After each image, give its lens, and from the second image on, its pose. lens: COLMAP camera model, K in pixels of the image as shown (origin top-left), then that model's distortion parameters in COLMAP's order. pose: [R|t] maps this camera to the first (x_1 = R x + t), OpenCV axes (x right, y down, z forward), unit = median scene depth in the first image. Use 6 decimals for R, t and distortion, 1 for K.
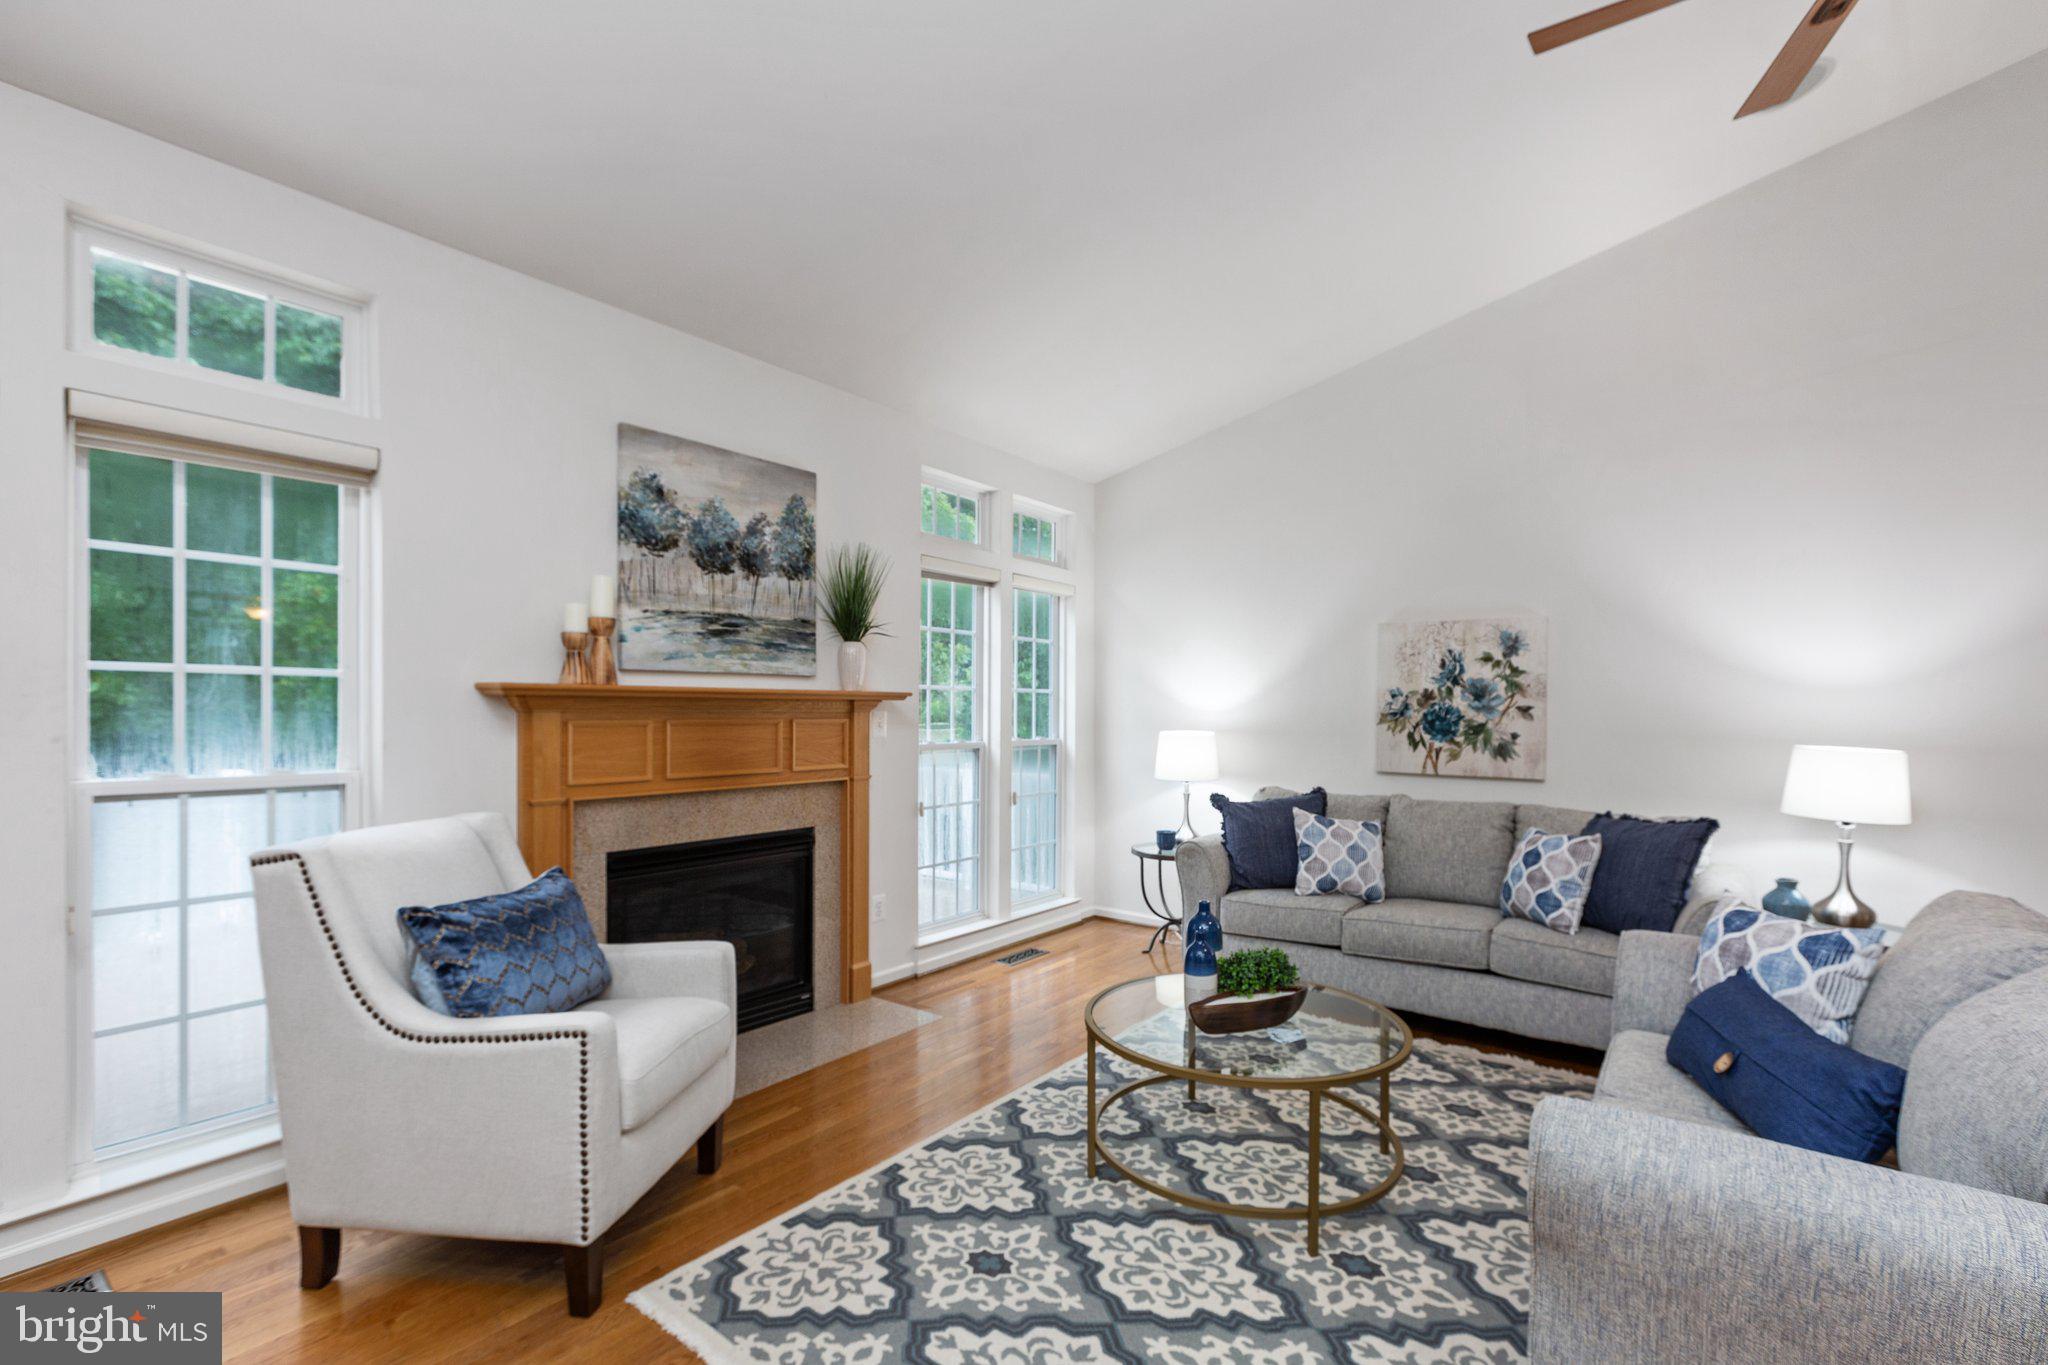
lens RADIAL K [[918.2, 0, 1036.6], [0, 918.2, 713.8], [0, 0, 1]] dist [0.002471, 0.000339]
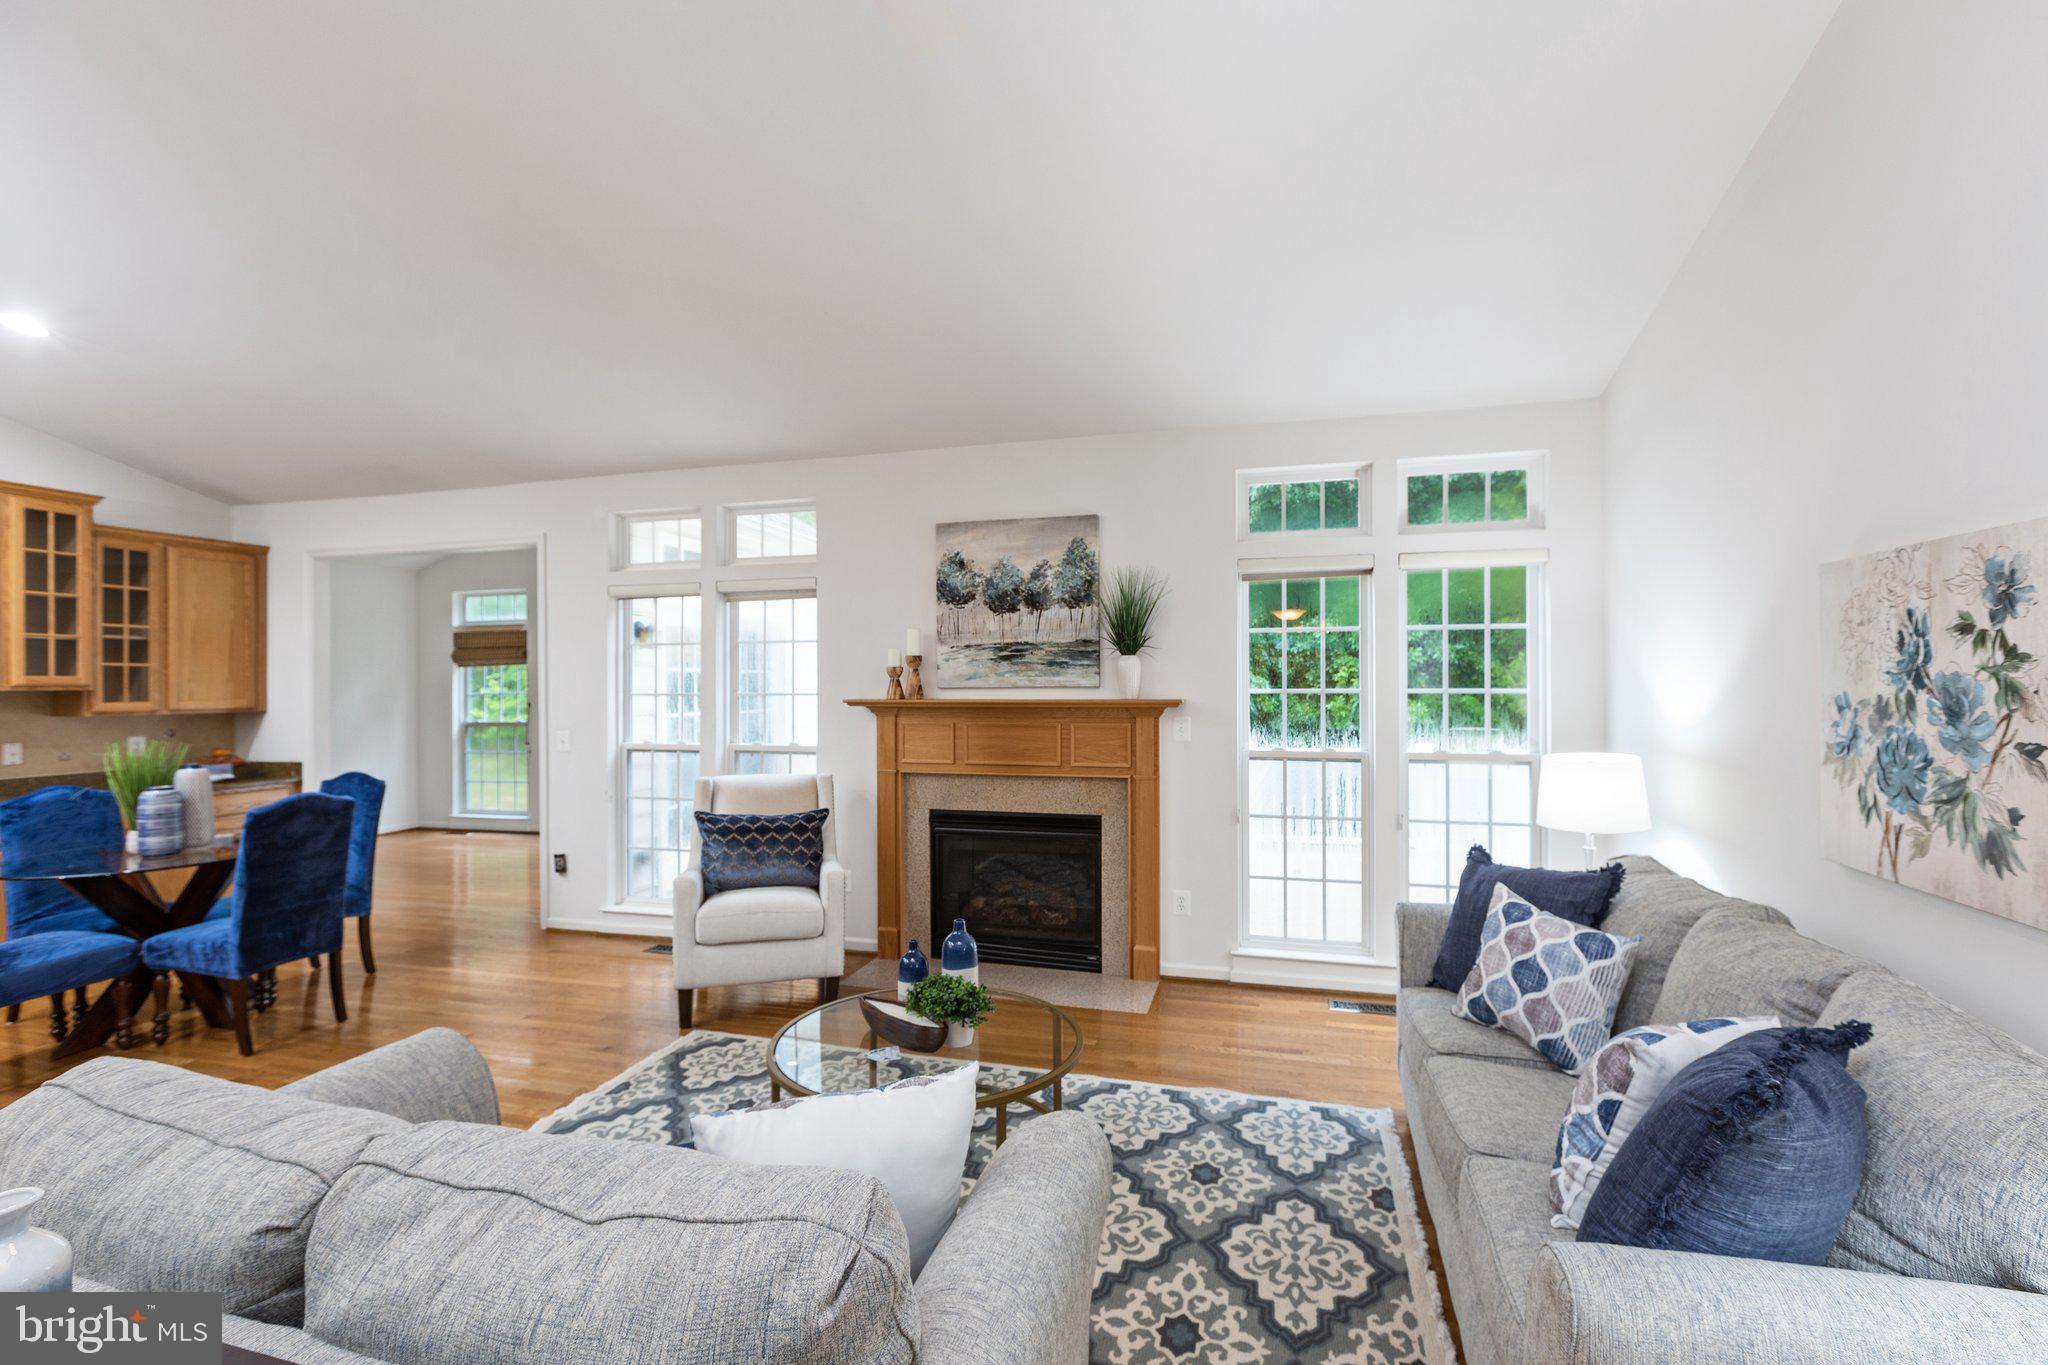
lens RADIAL K [[909.0, 0, 1029.4], [0, 909.0, 681.2], [0, 0, 1]] dist [-0.002333, -0.000528]
pose [[0.360209, -0.012038, -0.932794, 0.827894], [-0.000133, 0.999916, -0.012955, -0.033721], [0.932872, 0.004791, 0.360177, 0.509864]]
